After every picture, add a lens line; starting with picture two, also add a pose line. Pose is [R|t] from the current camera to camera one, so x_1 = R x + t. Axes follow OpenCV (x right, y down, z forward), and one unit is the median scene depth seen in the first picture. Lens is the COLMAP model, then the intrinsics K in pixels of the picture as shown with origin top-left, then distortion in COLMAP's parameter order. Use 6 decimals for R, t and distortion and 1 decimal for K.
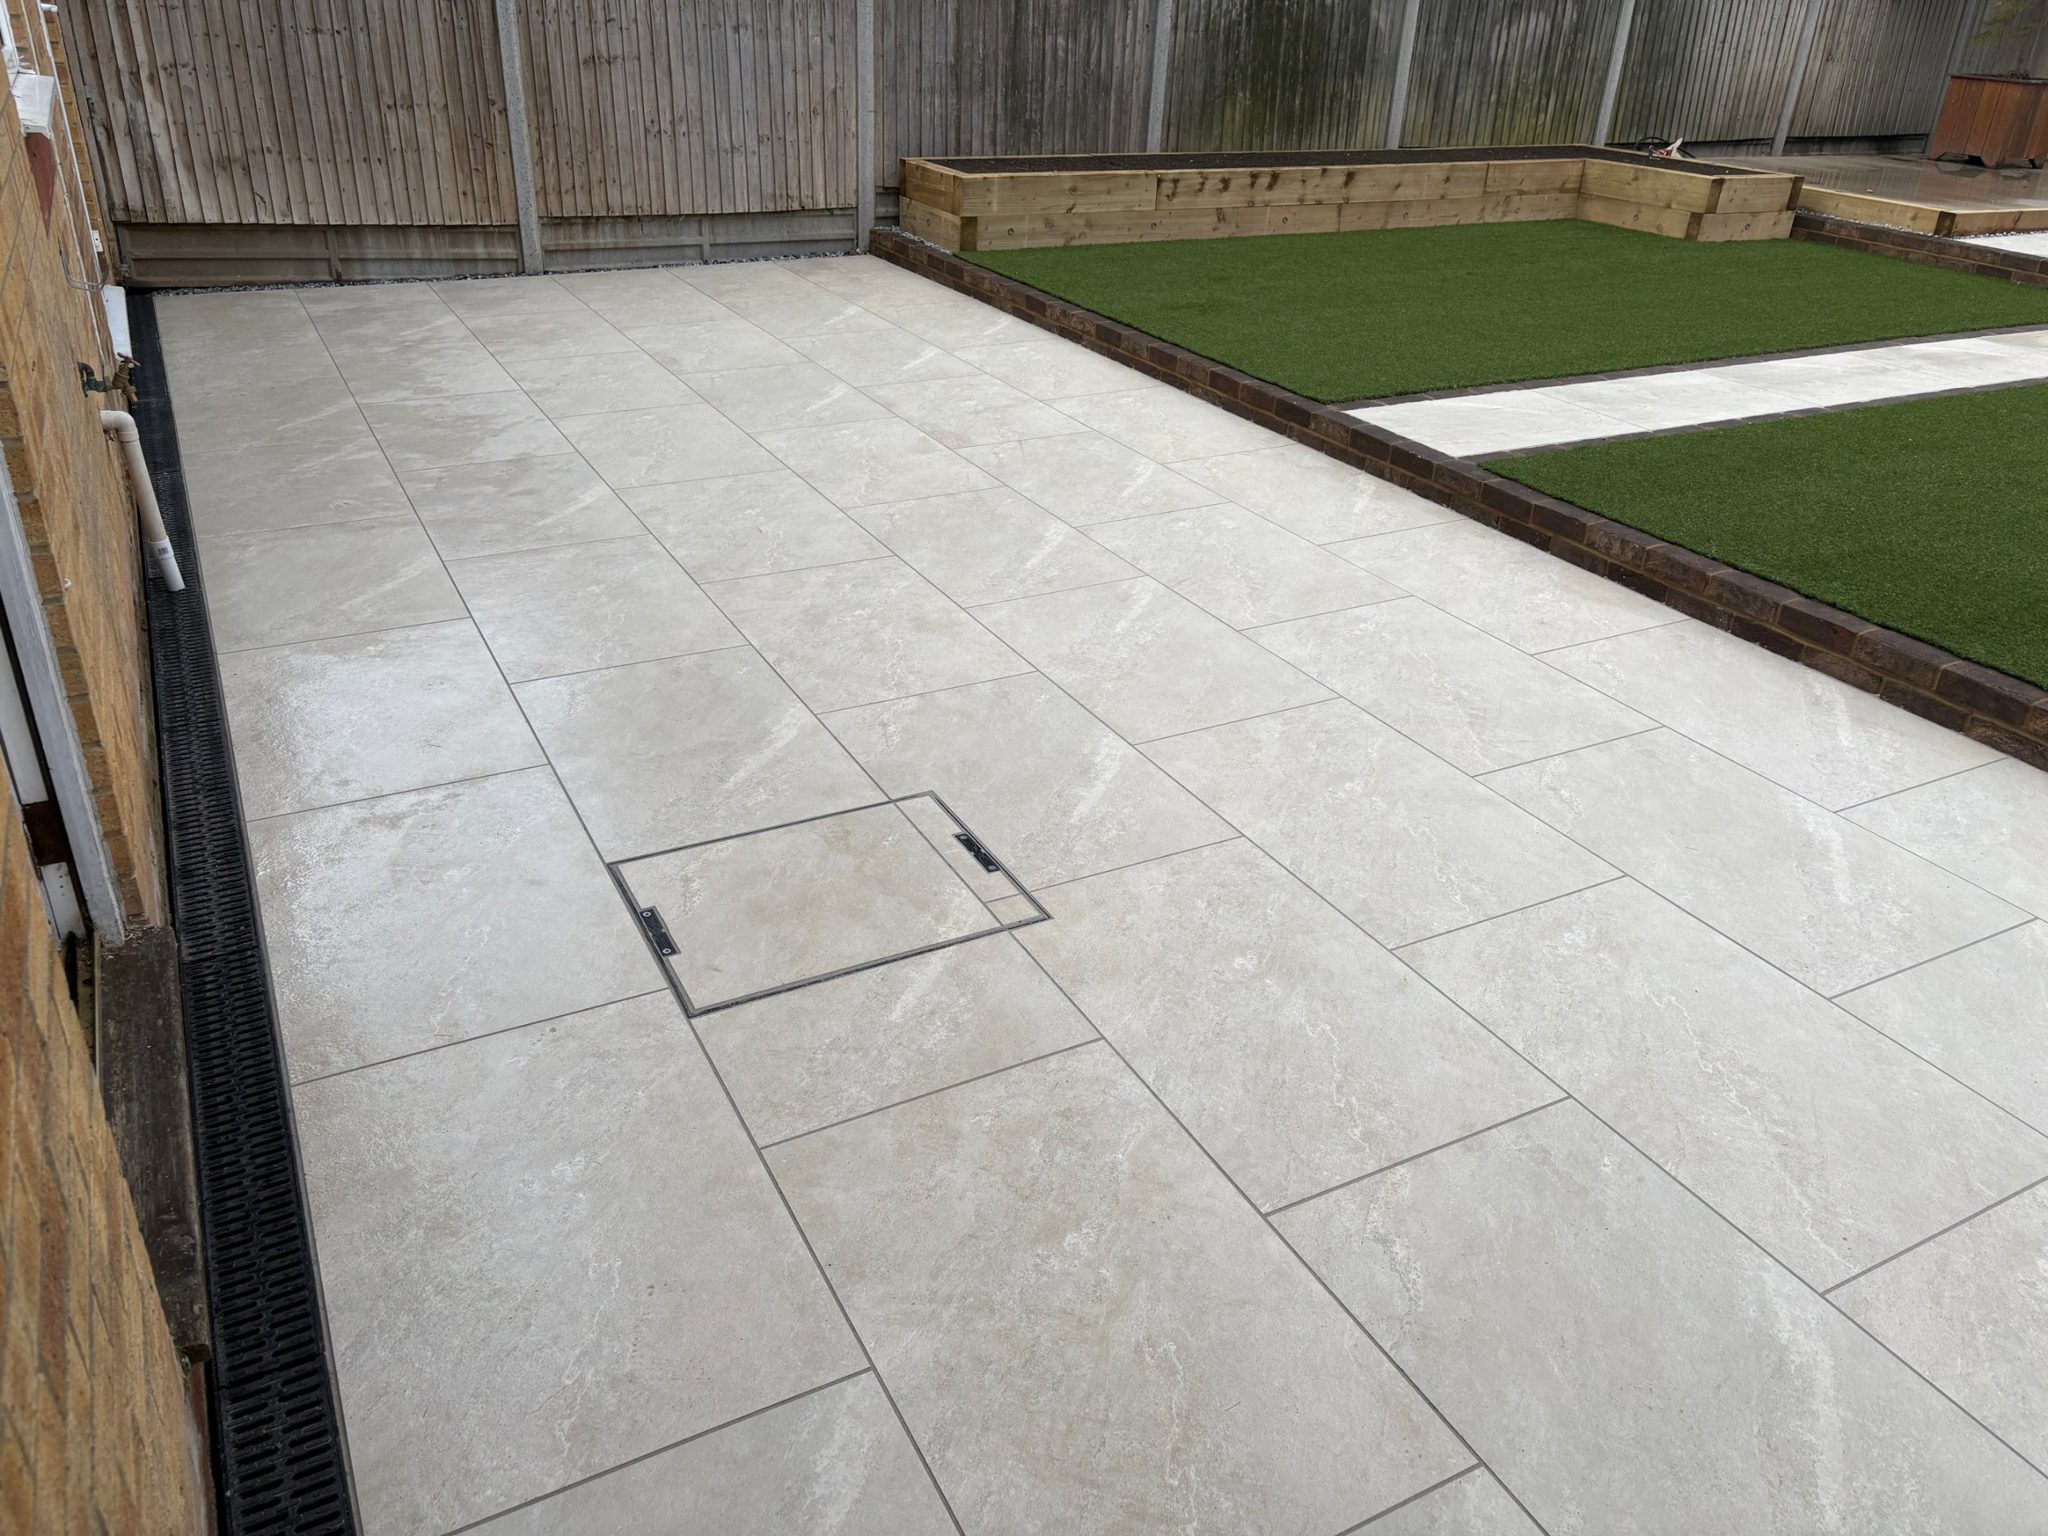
lens RADIAL K [[1539.7, 0, 1028.0], [0, 1539.7, 766.1], [0, 0, 1]] dist [0.054150, -0.055716]
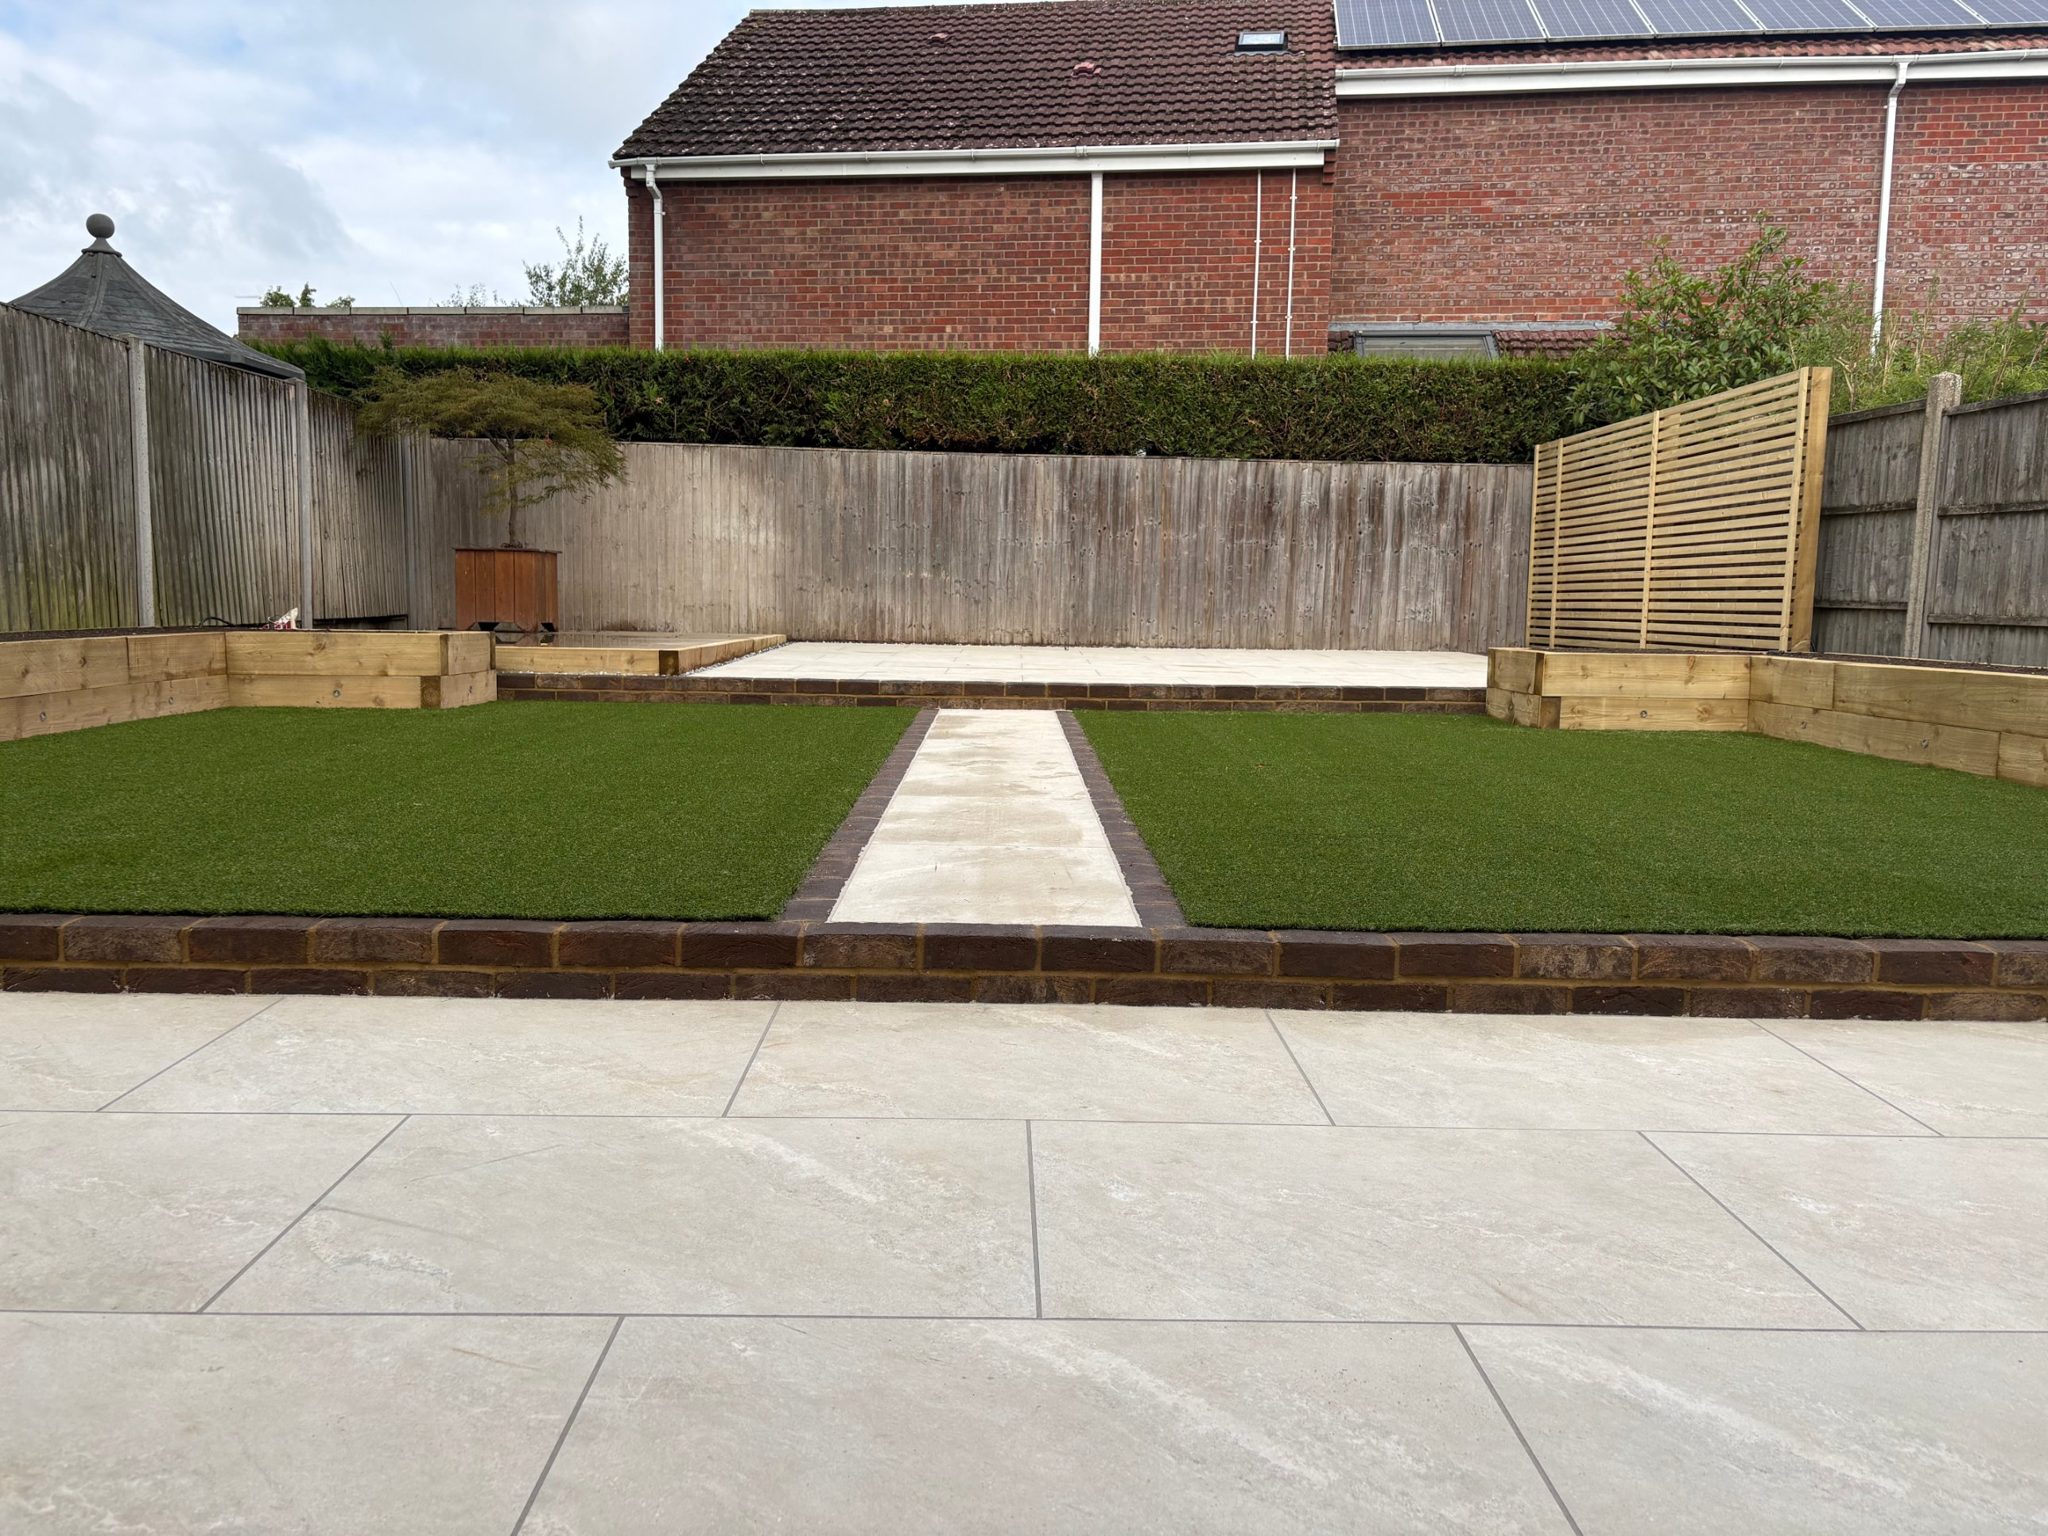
lens RADIAL K [[1539.7, 0, 1021.7], [0, 1539.7, 777.6], [0, 0, 1]] dist [0.054150, -0.055716]
pose [[0.452134, -0.137000, 0.881366, -0.223876], [0.414722, 0.907115, -0.071746, -0.206237], [-0.789671, 0.397960, 0.466955, 0.673990]]
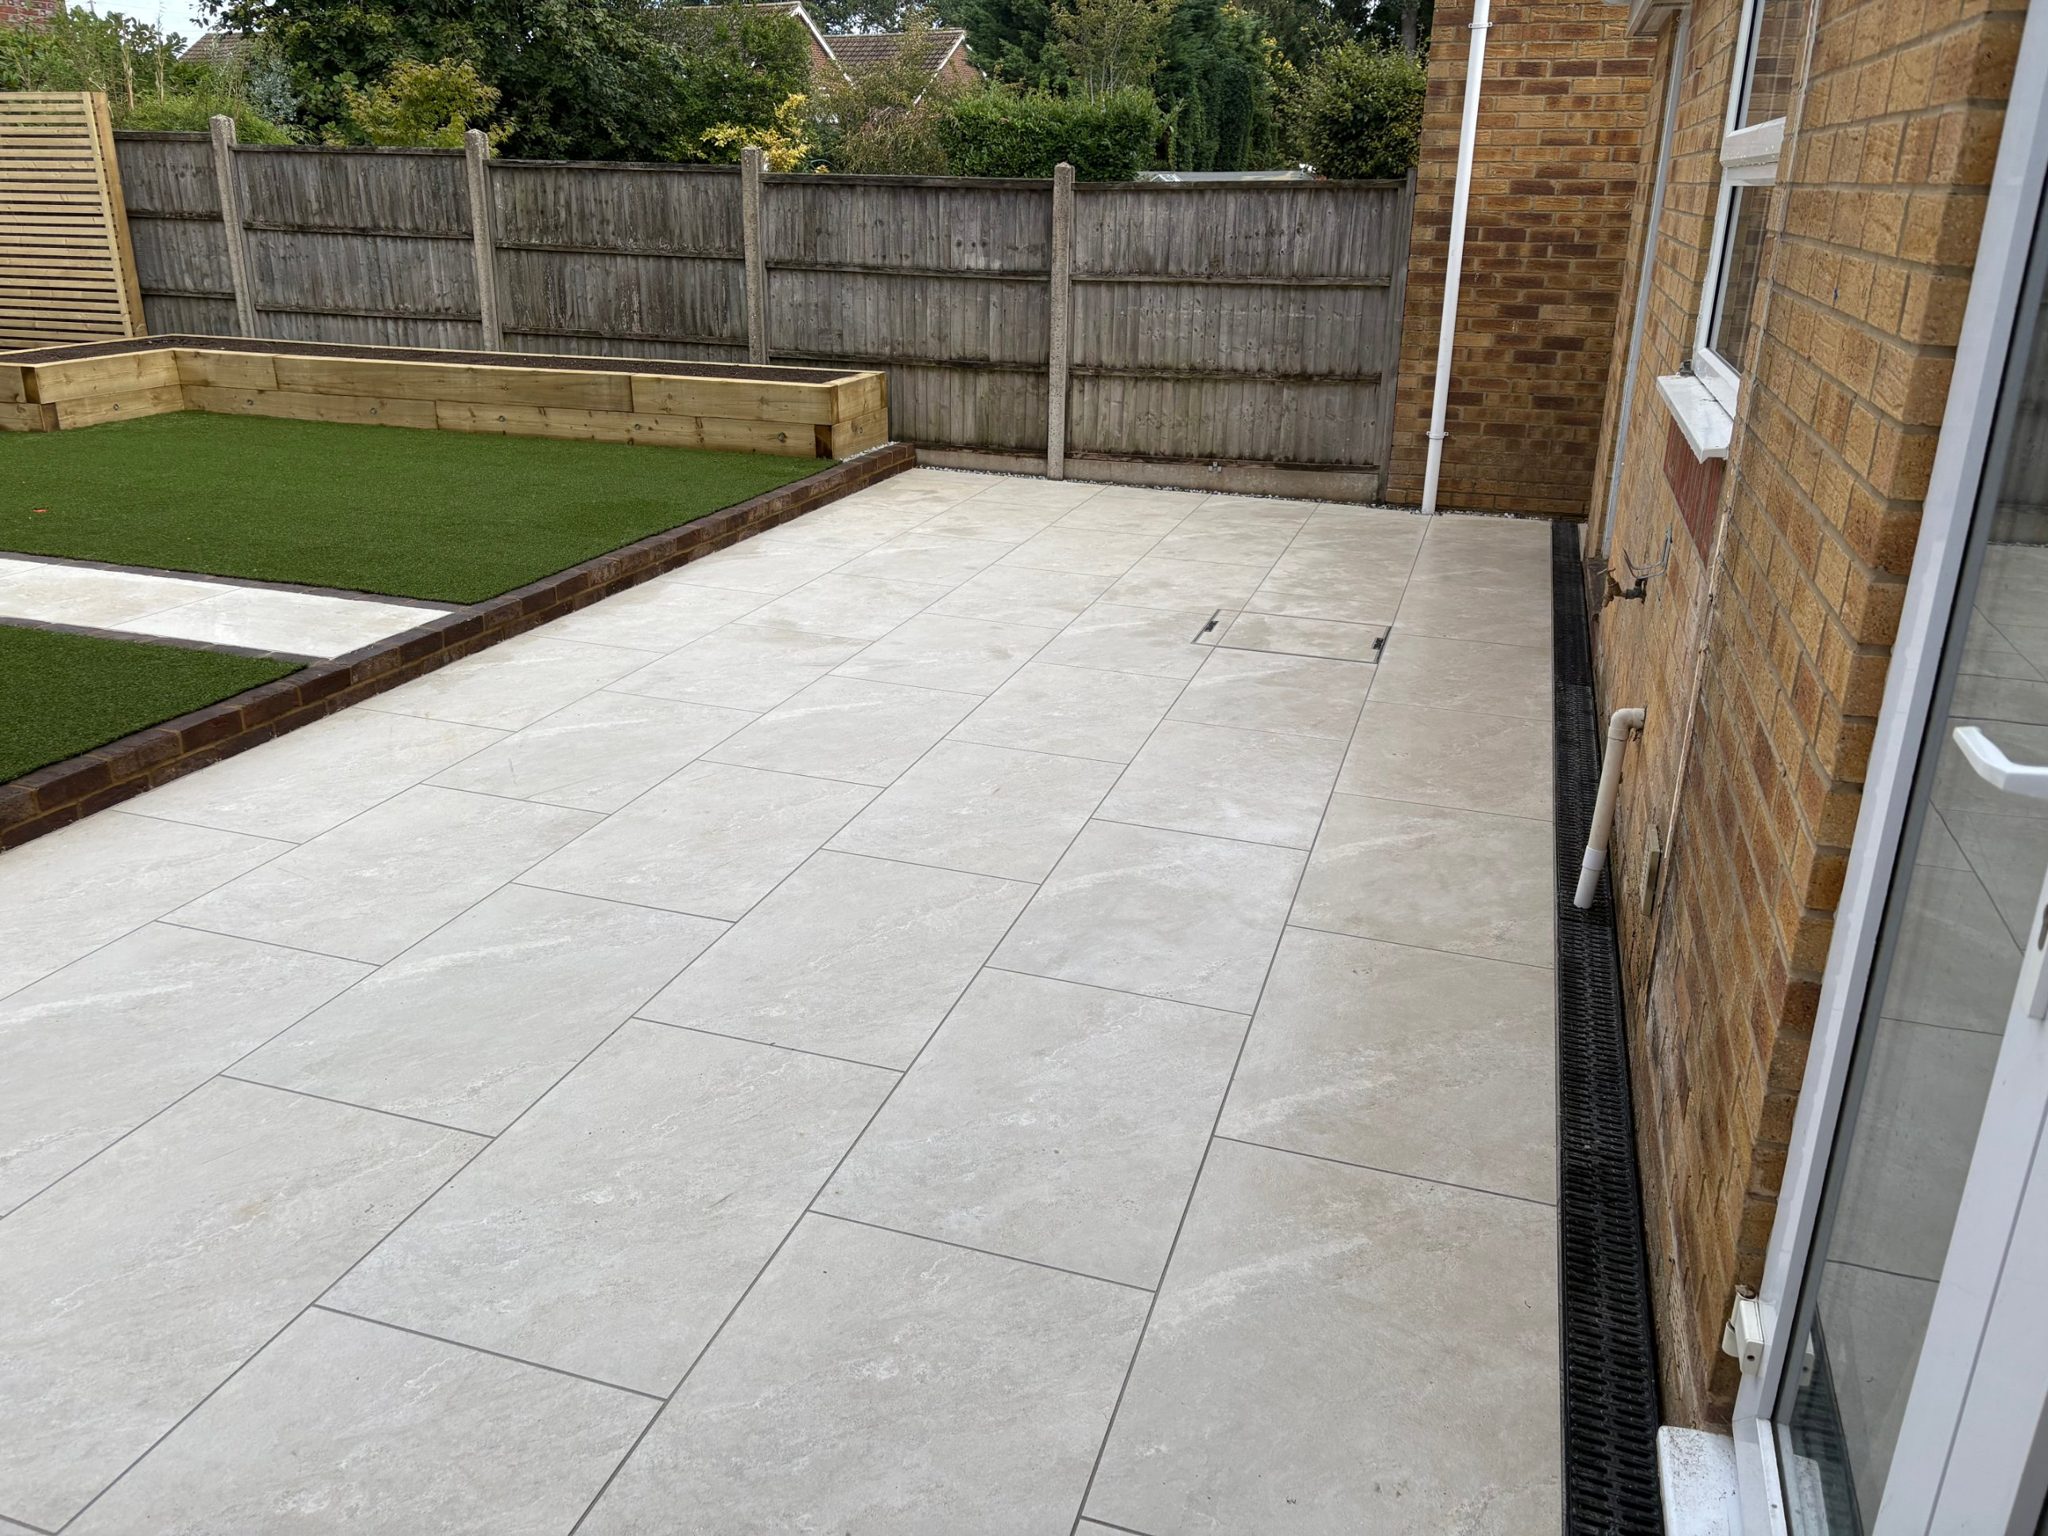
lens RADIAL K [[1539.7, 0, 1027.8], [0, 1539.7, 749.6], [0, 0, 1]] dist [0.054150, -0.055716]
pose [[-0.701392, -0.291817, 0.650301, -0.650908], [0.292255, 0.714392, 0.635792, -0.627489], [-0.650105, 0.635993, -0.415784, 1.129528]]
